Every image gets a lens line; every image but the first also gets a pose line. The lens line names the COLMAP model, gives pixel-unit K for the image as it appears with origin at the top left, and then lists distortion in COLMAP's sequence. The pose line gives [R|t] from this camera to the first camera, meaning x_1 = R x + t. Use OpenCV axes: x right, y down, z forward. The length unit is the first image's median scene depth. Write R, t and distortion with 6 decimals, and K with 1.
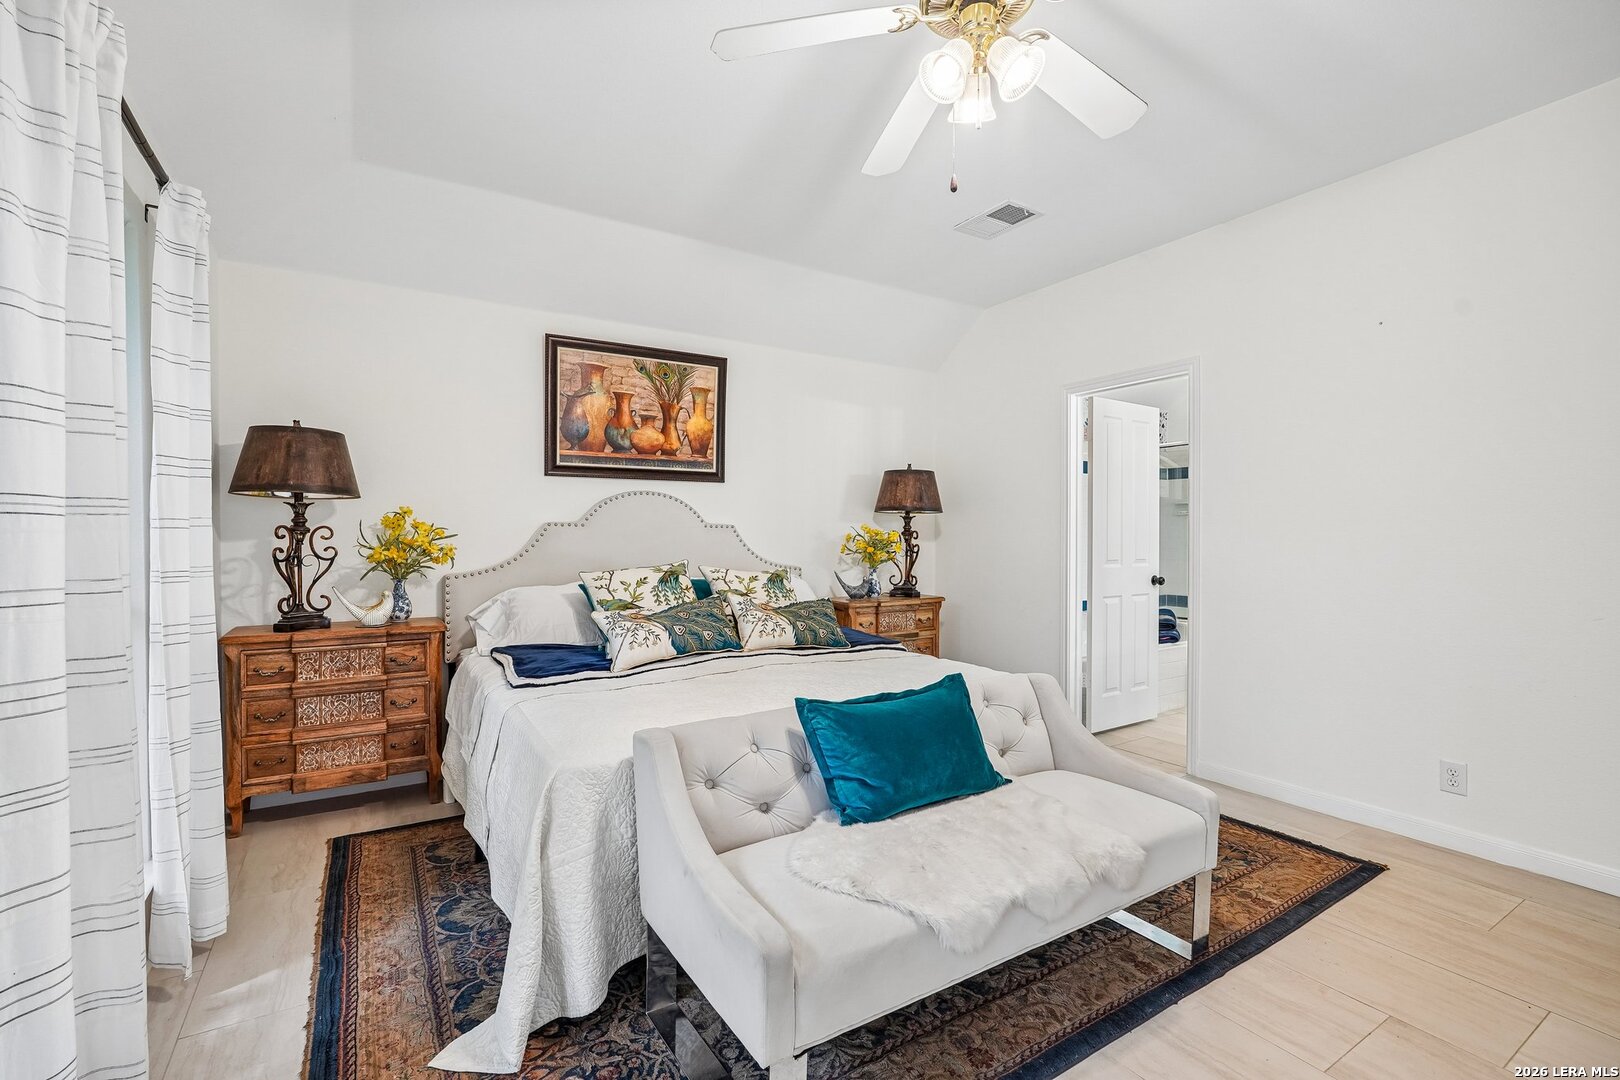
lens RADIAL K [[714.1, 0, 803.8], [0, 714.1, 540.1], [0, 0, 1]] dist [-0.018369, 0.012213]
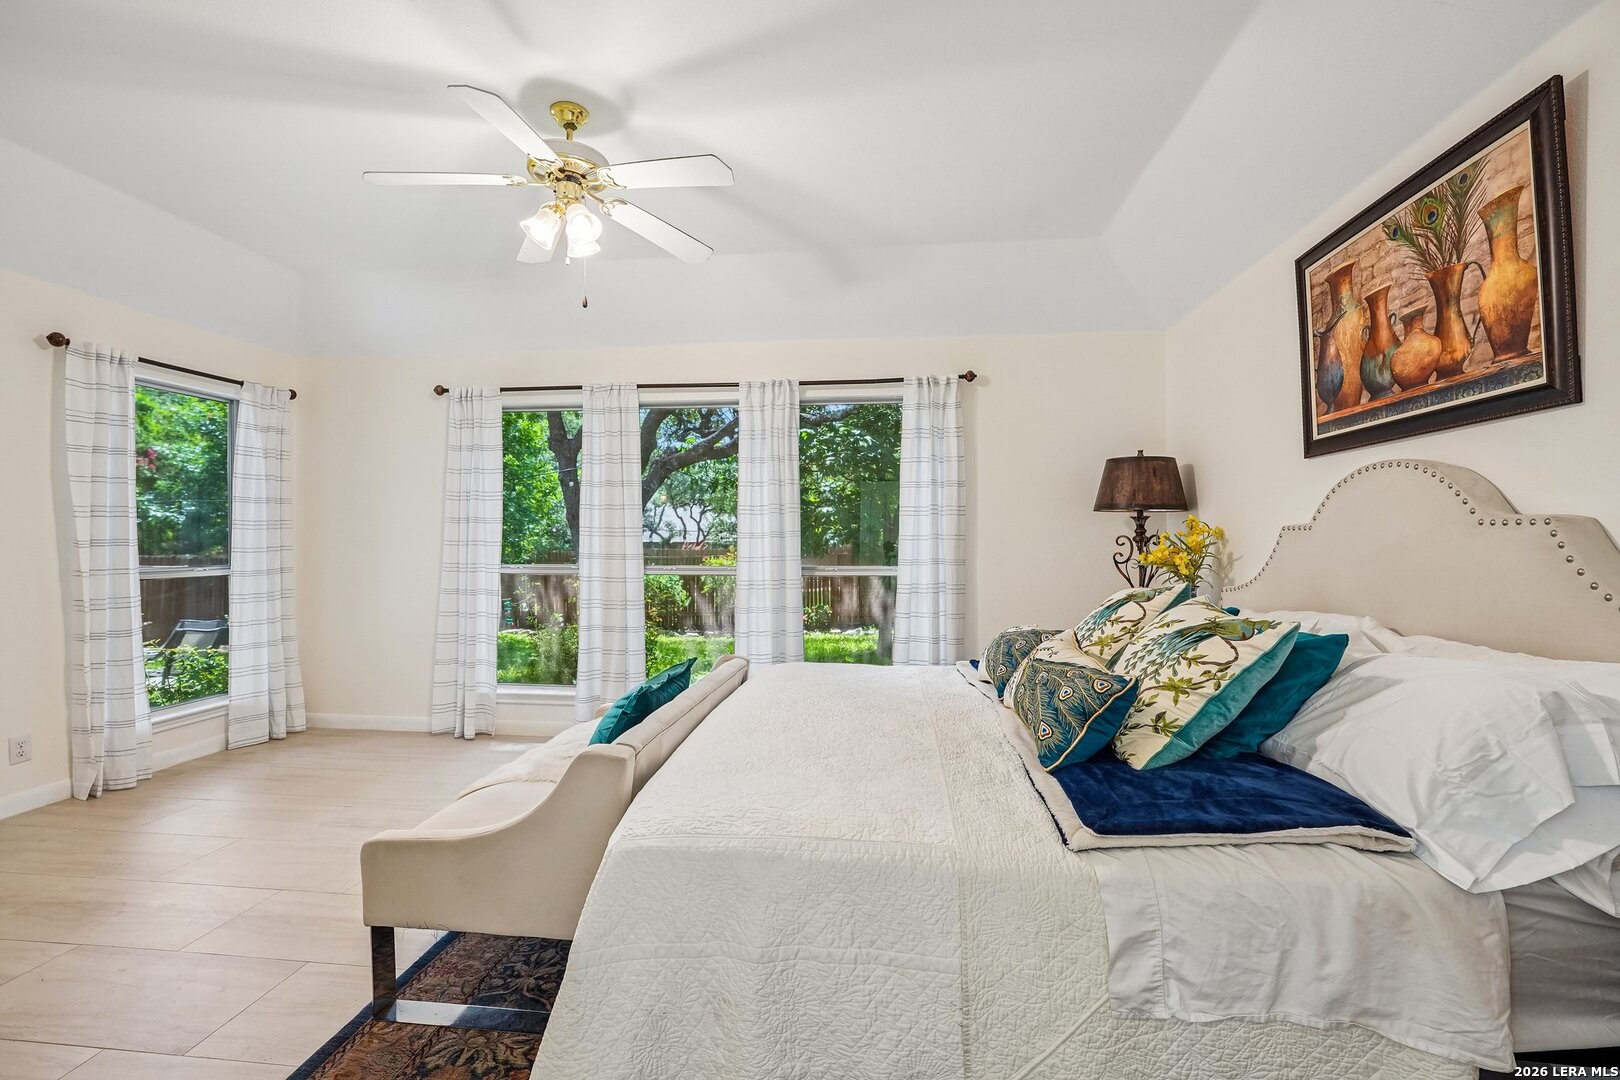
lens RADIAL K [[714.1, 0, 803.8], [0, 714.1, 540.1], [0, 0, 1]] dist [-0.018369, 0.012213]
pose [[-0.626666, -0.000315, -0.779288, 0.467433], [-0.002782, 0.999994, 0.001834, -0.009423], [0.779283, 0.003317, -0.626663, 0.996038]]
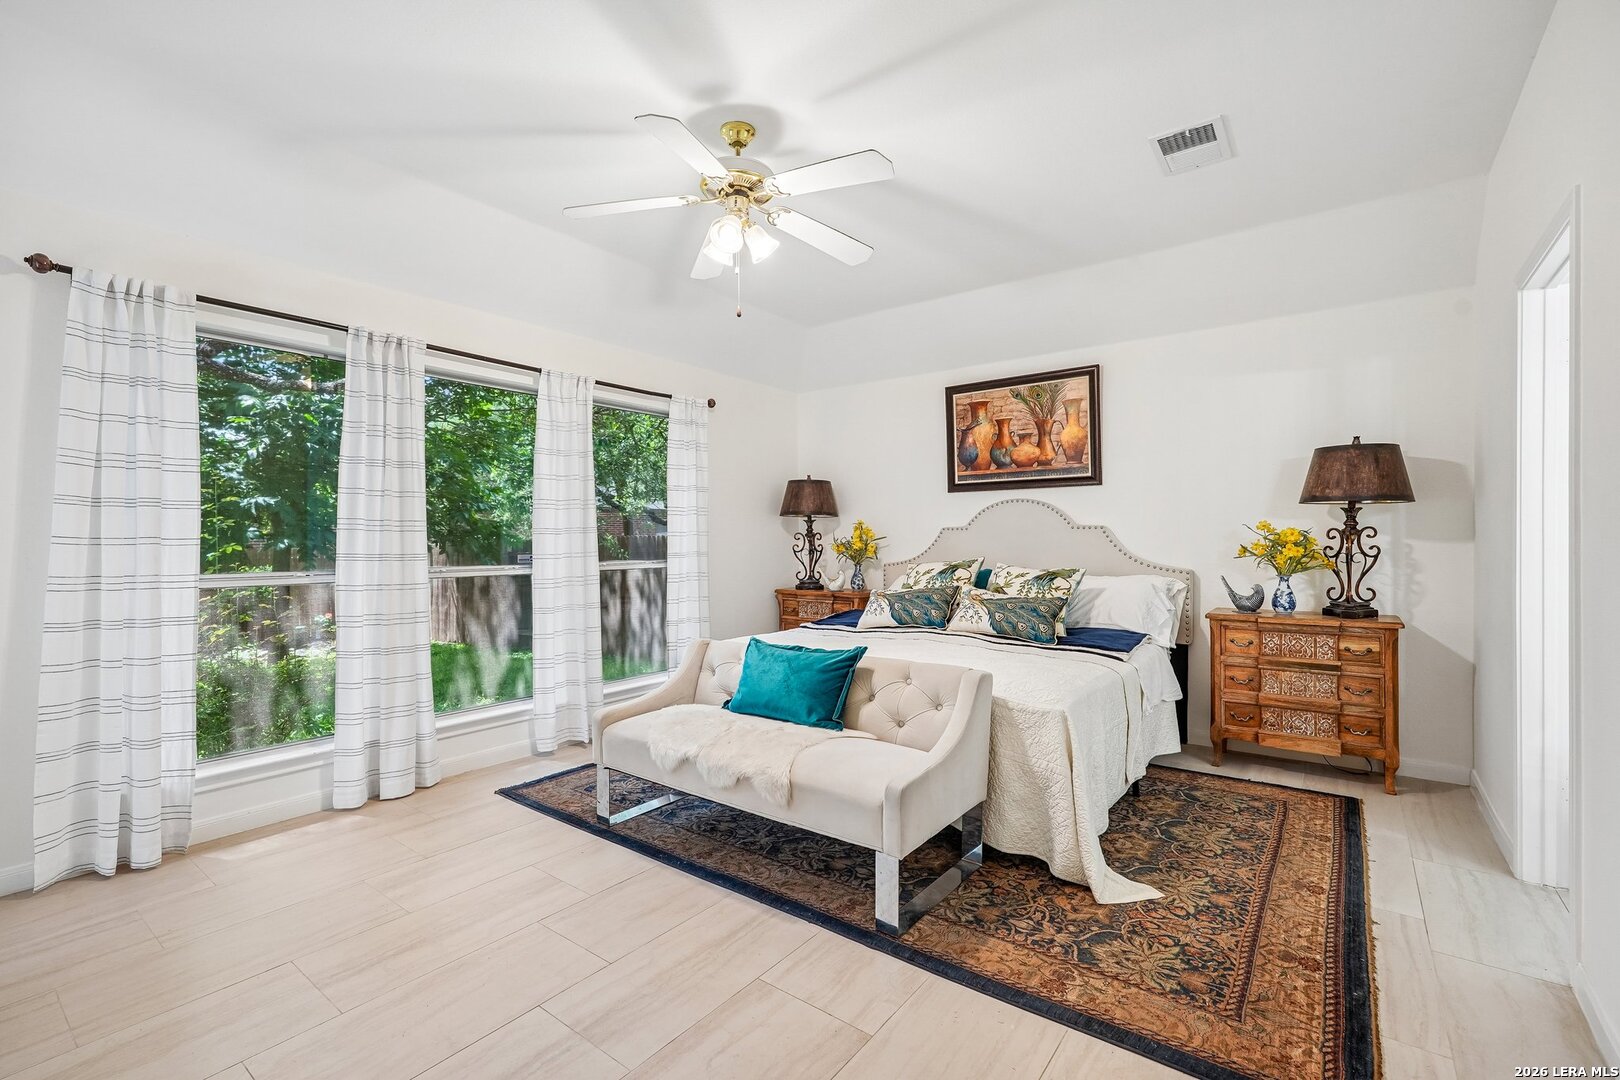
lens RADIAL K [[714.1, 0, 803.8], [0, 714.1, 540.1], [0, 0, 1]] dist [-0.018369, 0.012213]
pose [[0.351760, 0.000838, -0.936090, 0.758446], [0.000830, 0.999999, 0.001208, -0.002536], [0.936090, -0.001202, 0.351759, 0.256182]]
